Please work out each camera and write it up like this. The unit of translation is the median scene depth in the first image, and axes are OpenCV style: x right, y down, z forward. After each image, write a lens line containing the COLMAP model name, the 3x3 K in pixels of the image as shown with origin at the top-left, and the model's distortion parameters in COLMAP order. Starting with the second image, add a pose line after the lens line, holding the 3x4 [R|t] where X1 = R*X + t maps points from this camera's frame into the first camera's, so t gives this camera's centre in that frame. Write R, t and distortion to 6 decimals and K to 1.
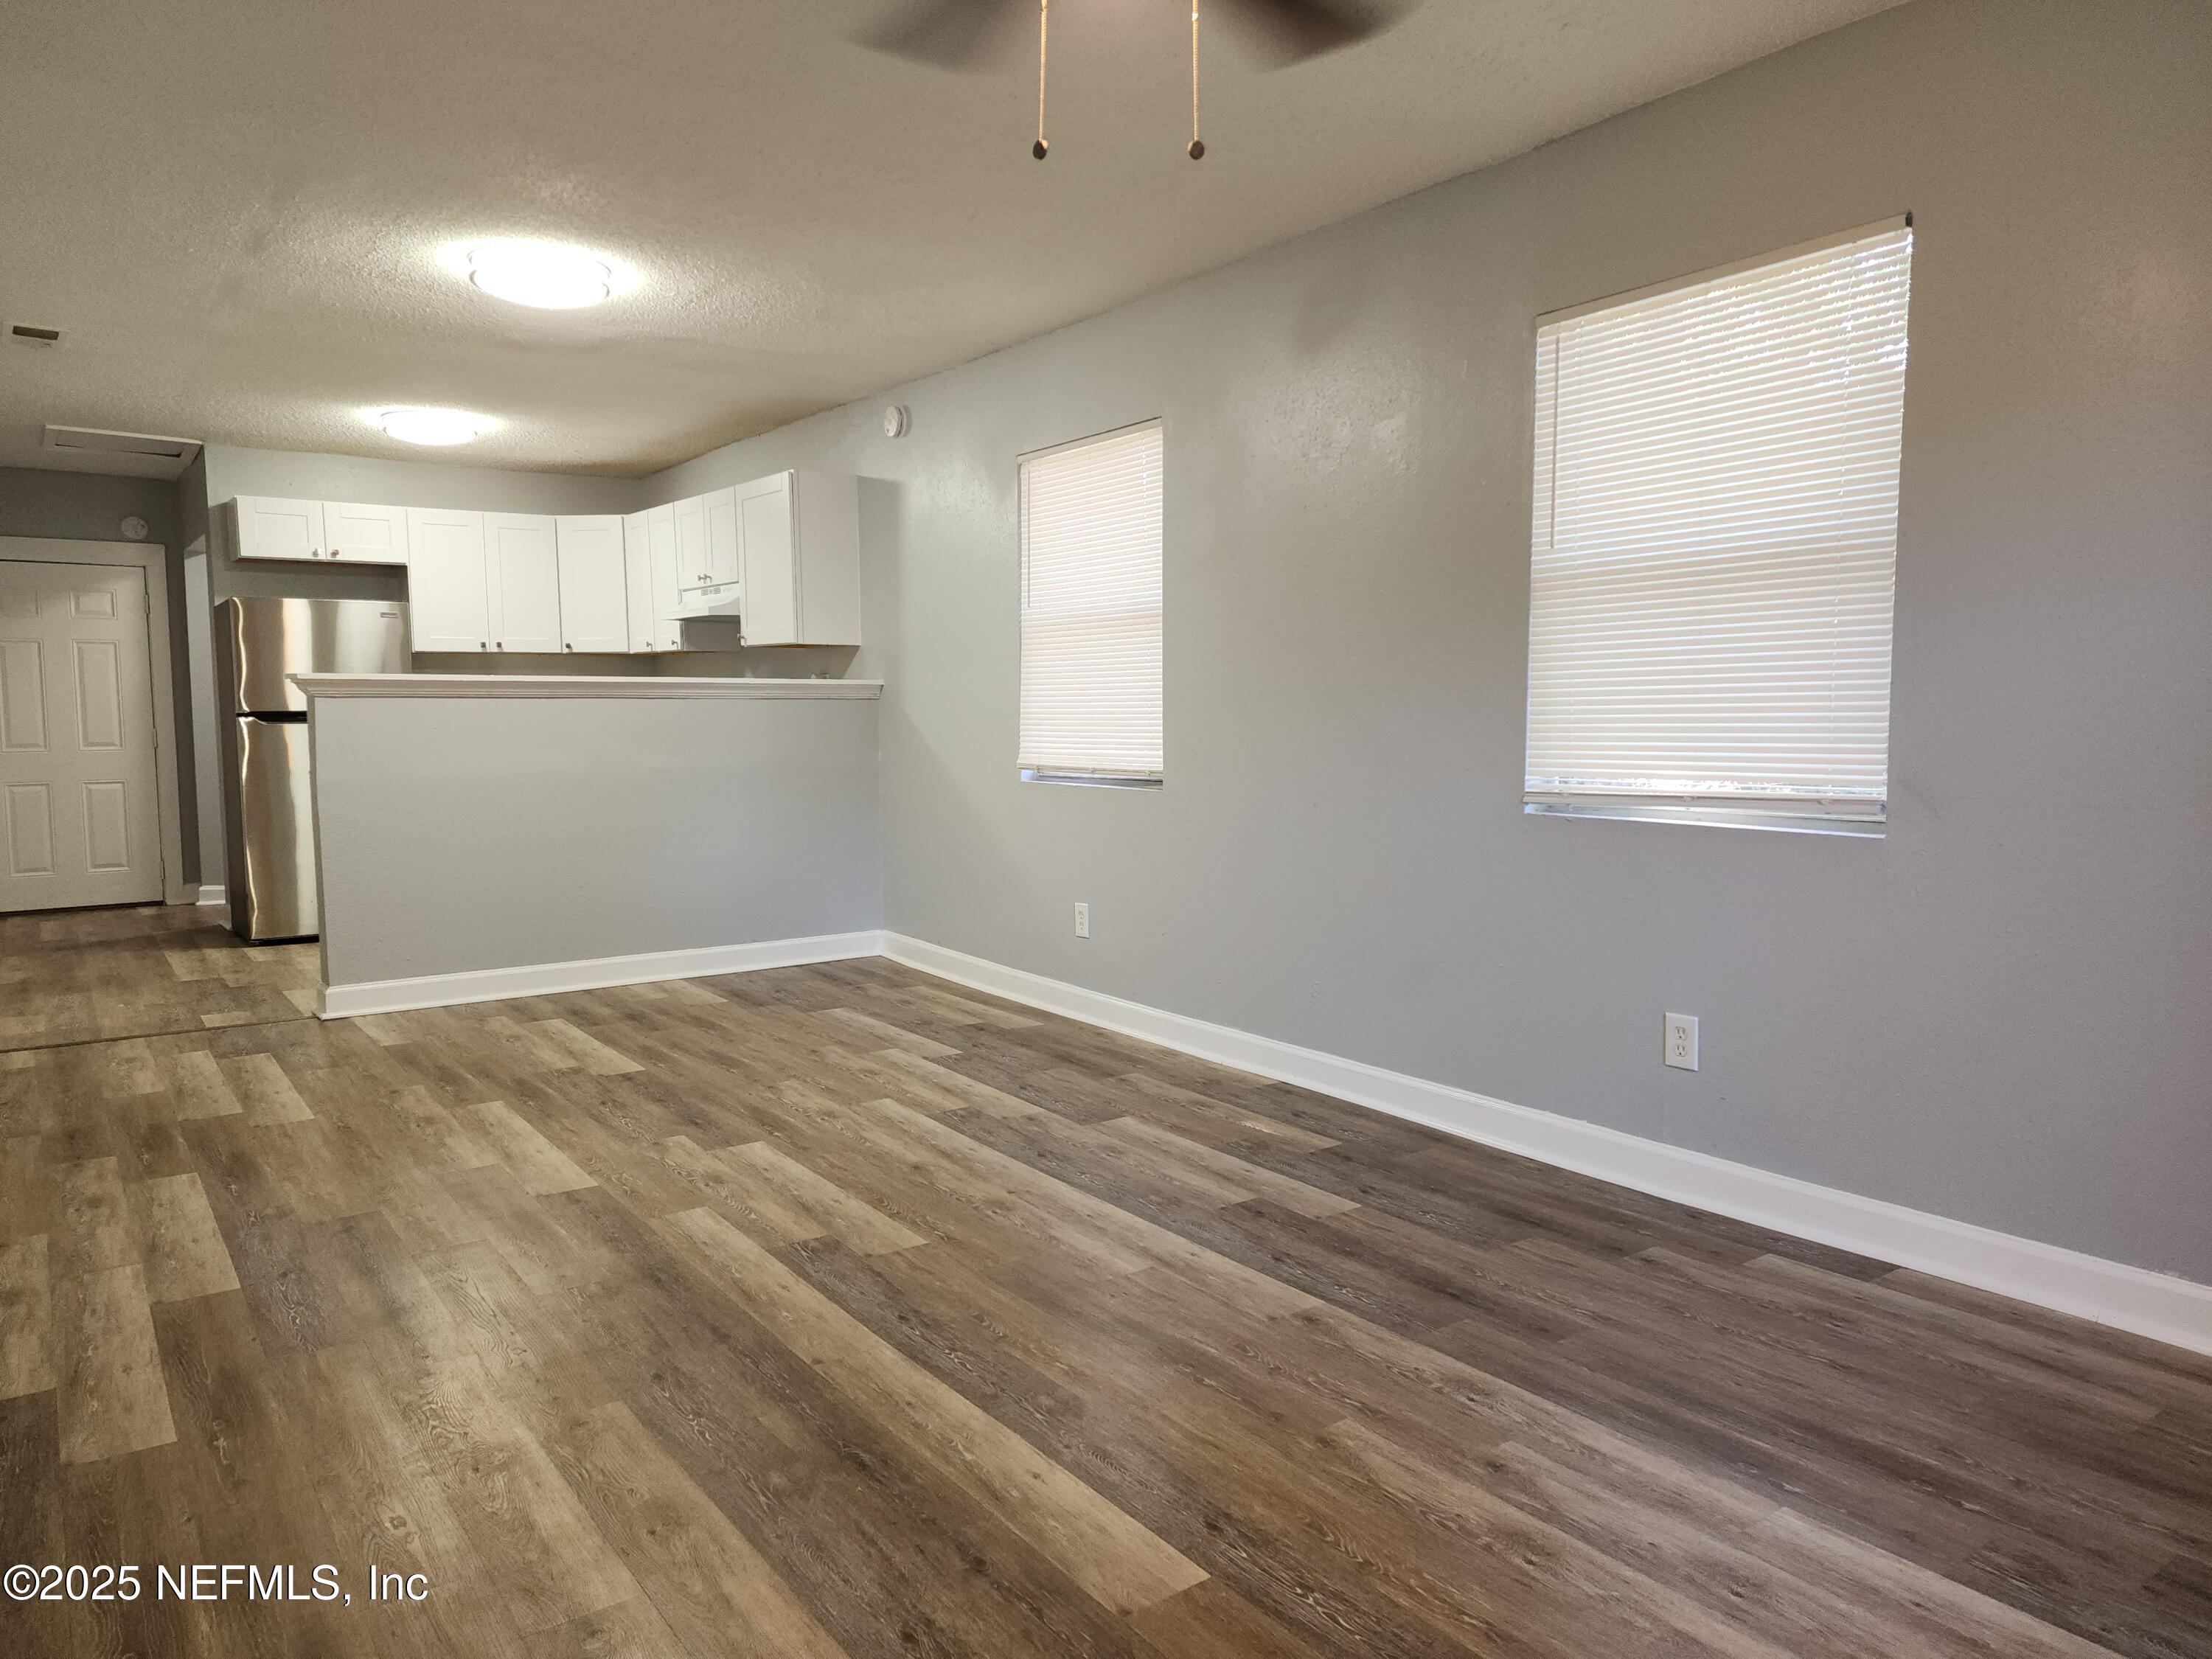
lens RADIAL K [[1469.7, 0, 1106.0], [0, 1469.7, 829.5], [0, 0, 1]] dist [0.069132, -0.059119]
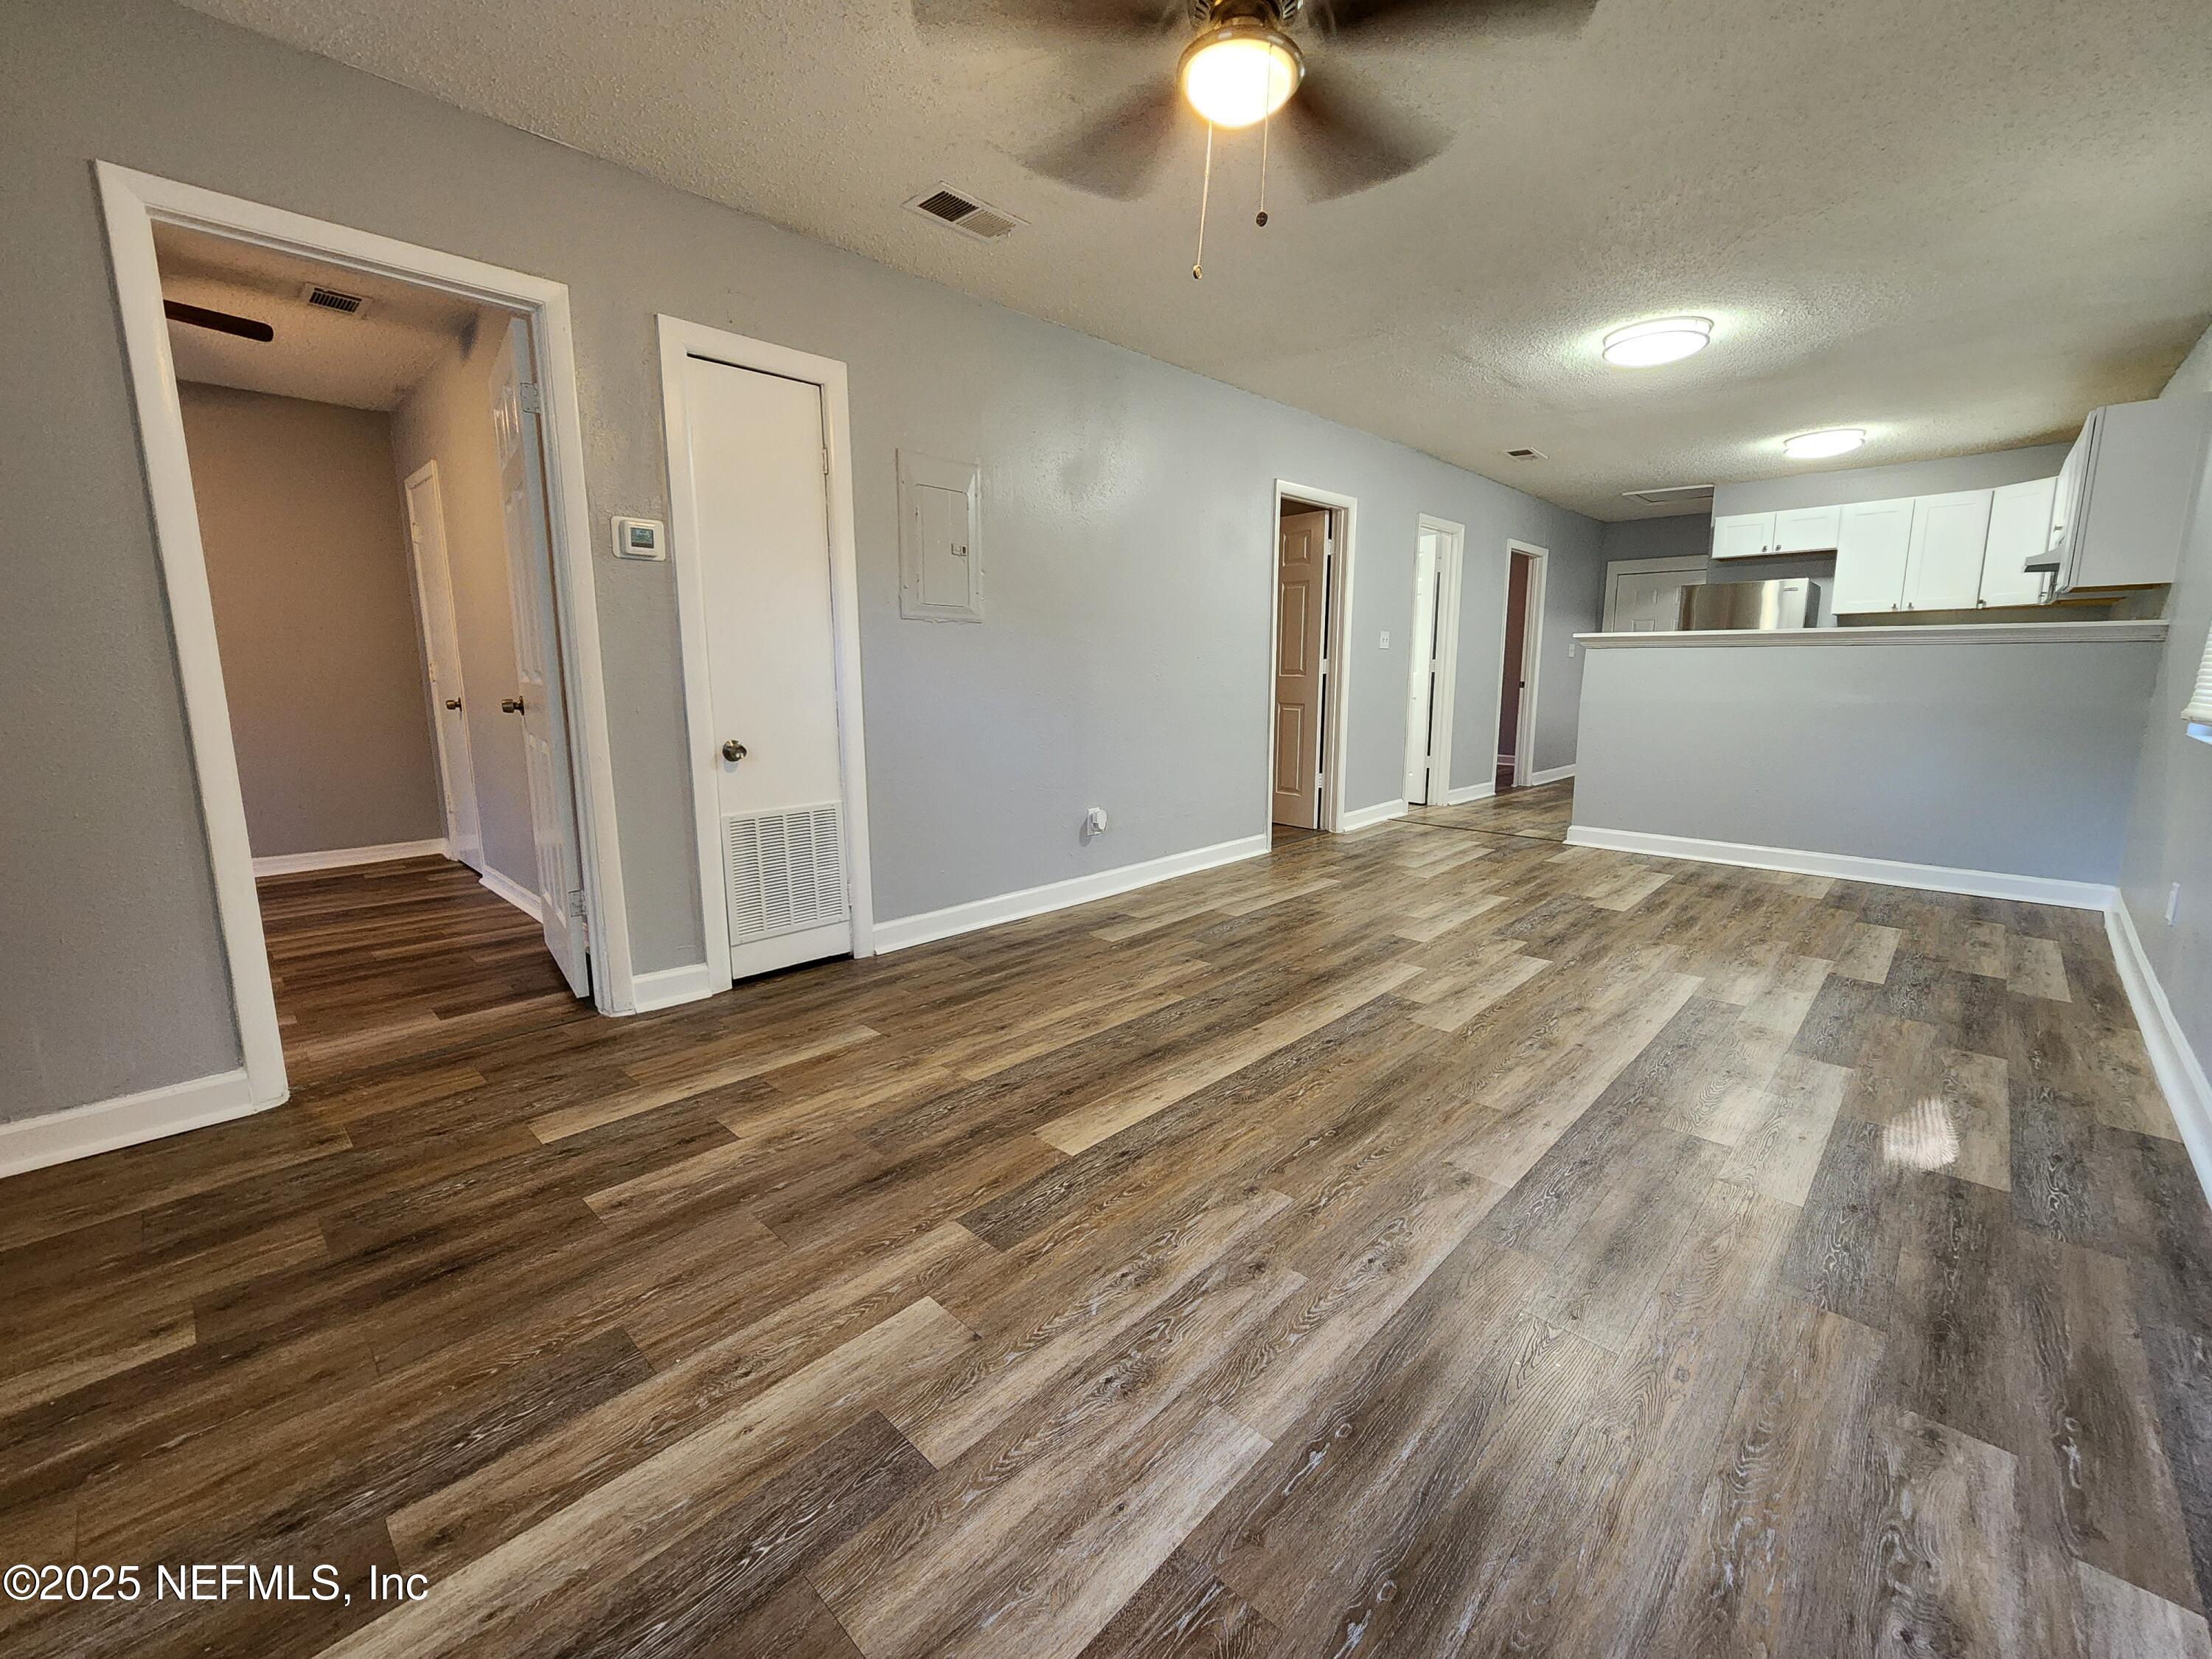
lens RADIAL K [[919.4, 0, 1096.3], [0, 919.4, 817.3], [0, 0, 1]] dist [-0.000924, -0.000045]
pose [[0.171465, 0.164470, -0.971365, 0.571270], [-0.081631, 0.984948, 0.152361, -0.024097], [0.981802, 0.053169, 0.182310, 0.449147]]
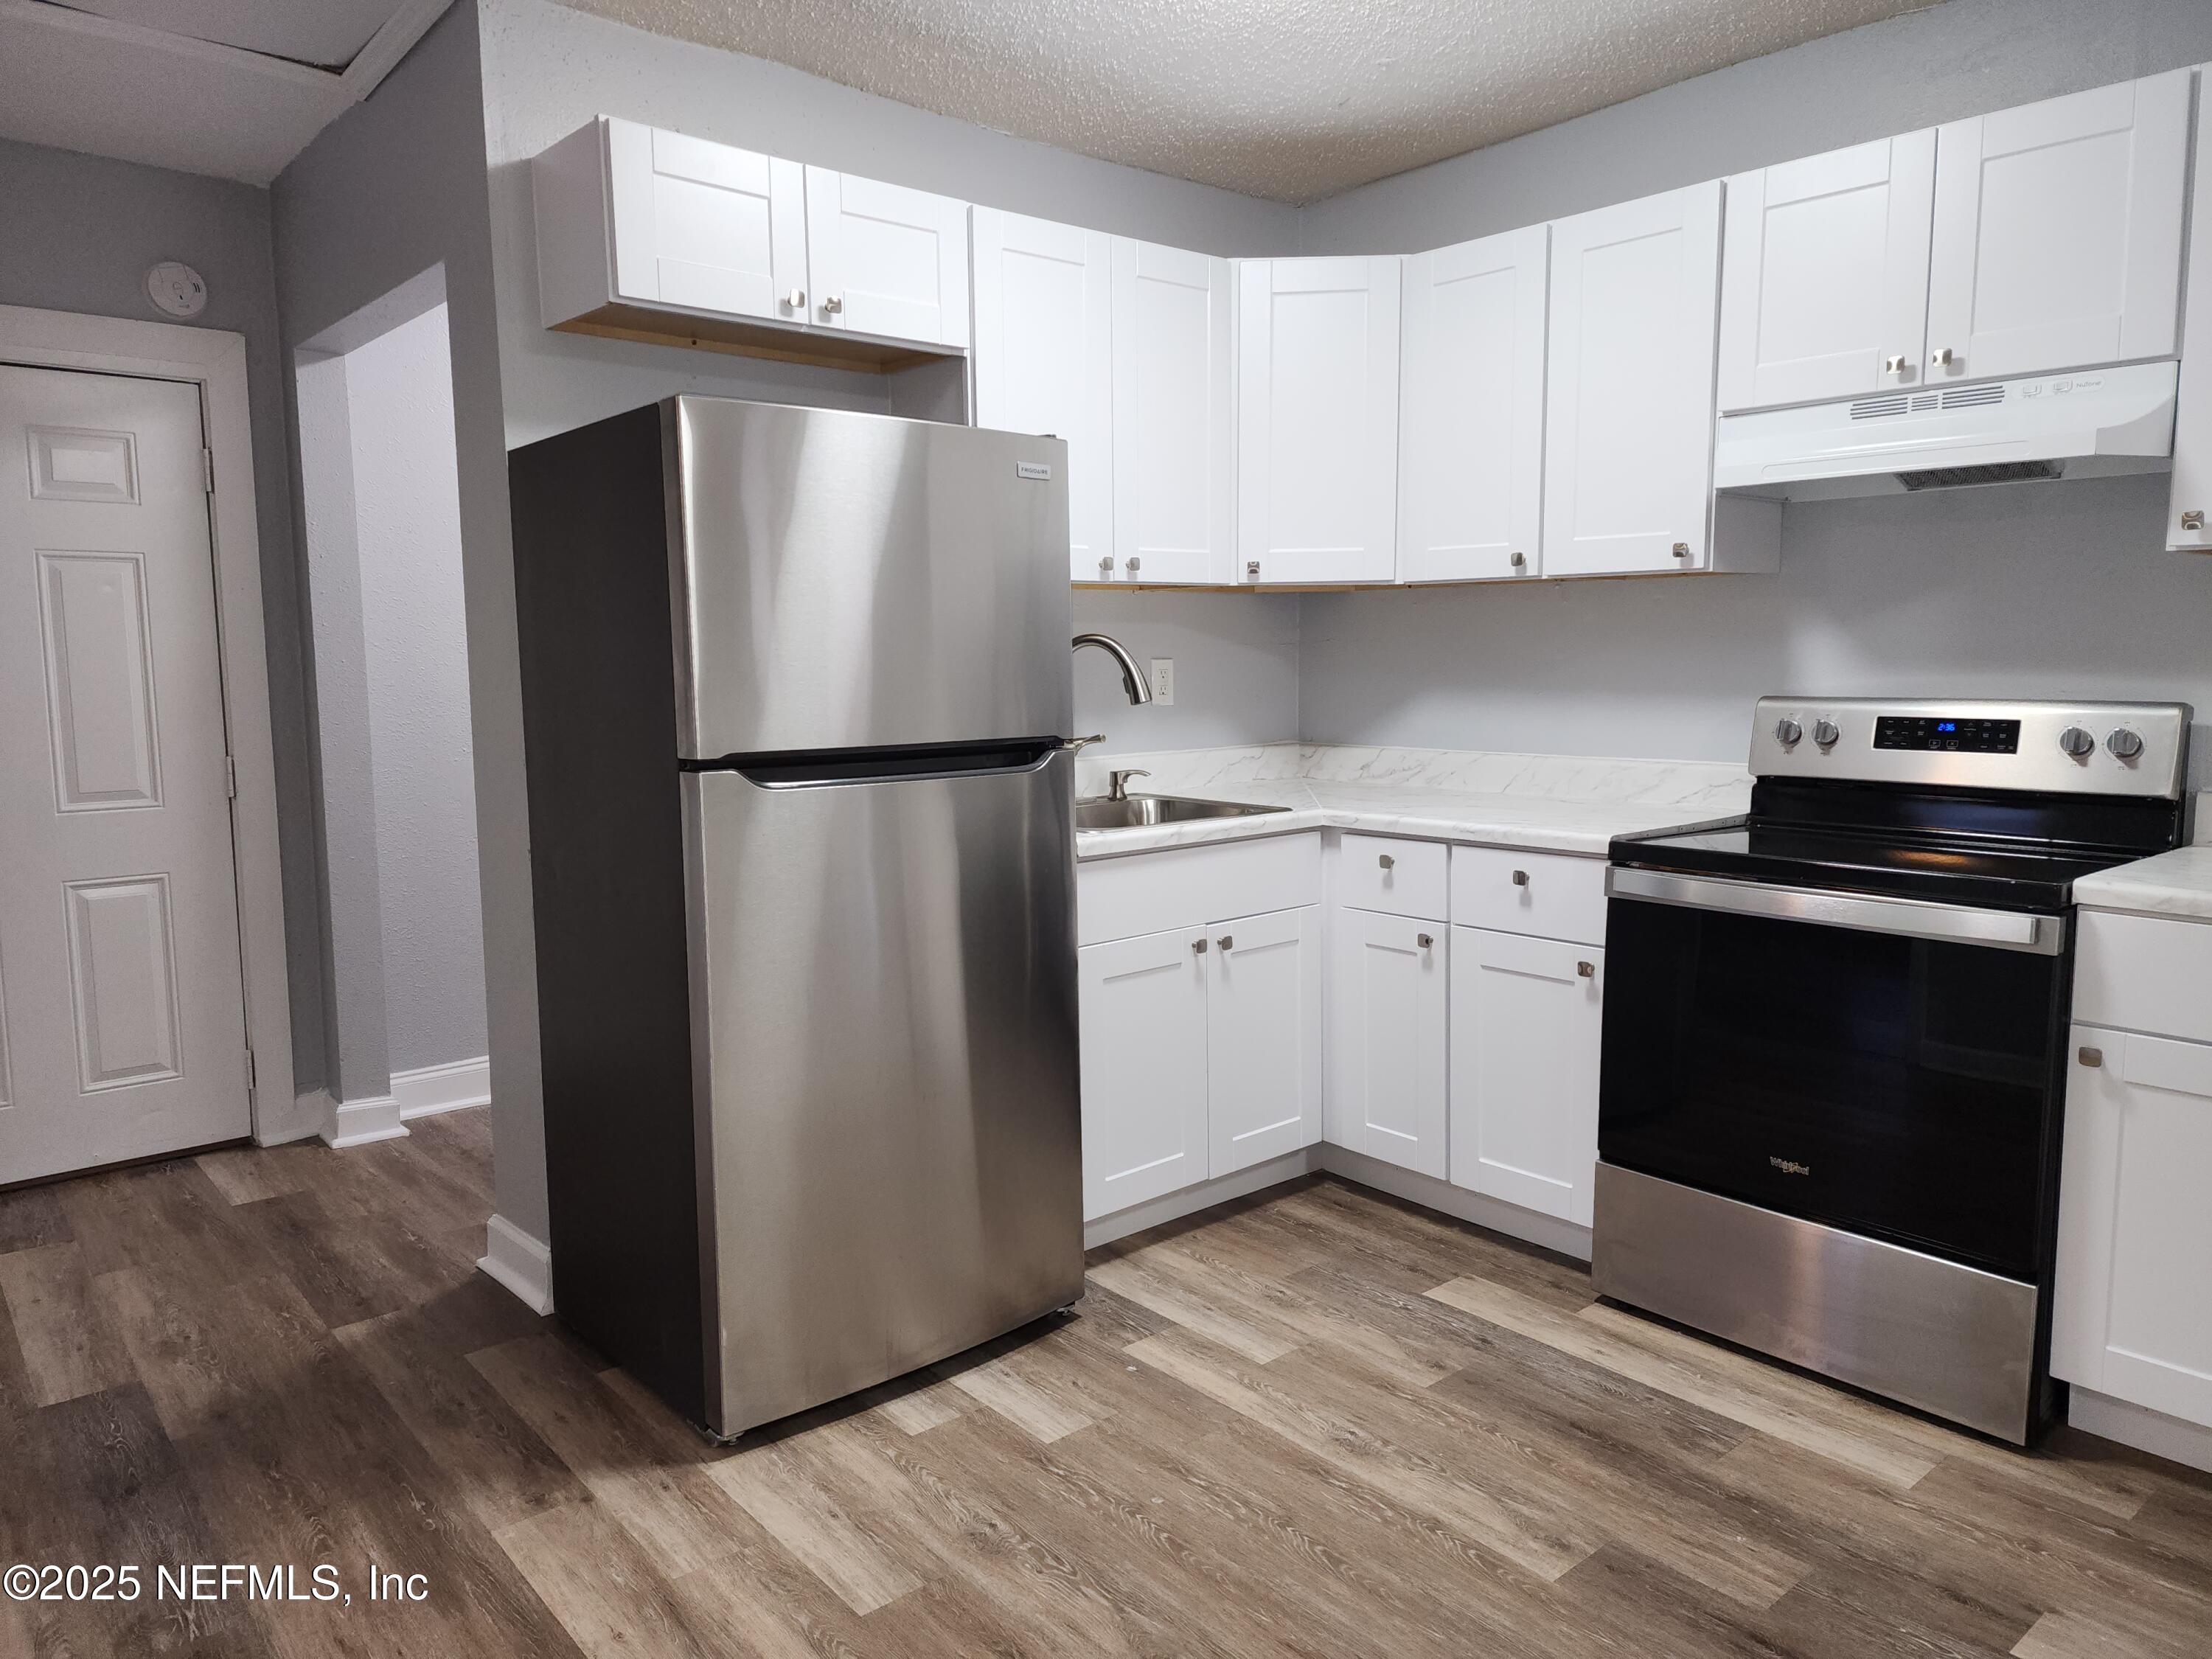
lens RADIAL K [[1489.6, 0, 1101.6], [0, 1489.6, 828.6], [0, 0, 1]] dist [0.059369, -0.048229]
pose [[0.996742, -0.009385, 0.080104, -1.020277], [0.006982, 0.999519, 0.030225, -0.142563], [-0.080349, -0.029568, 0.996328, 1.315459]]
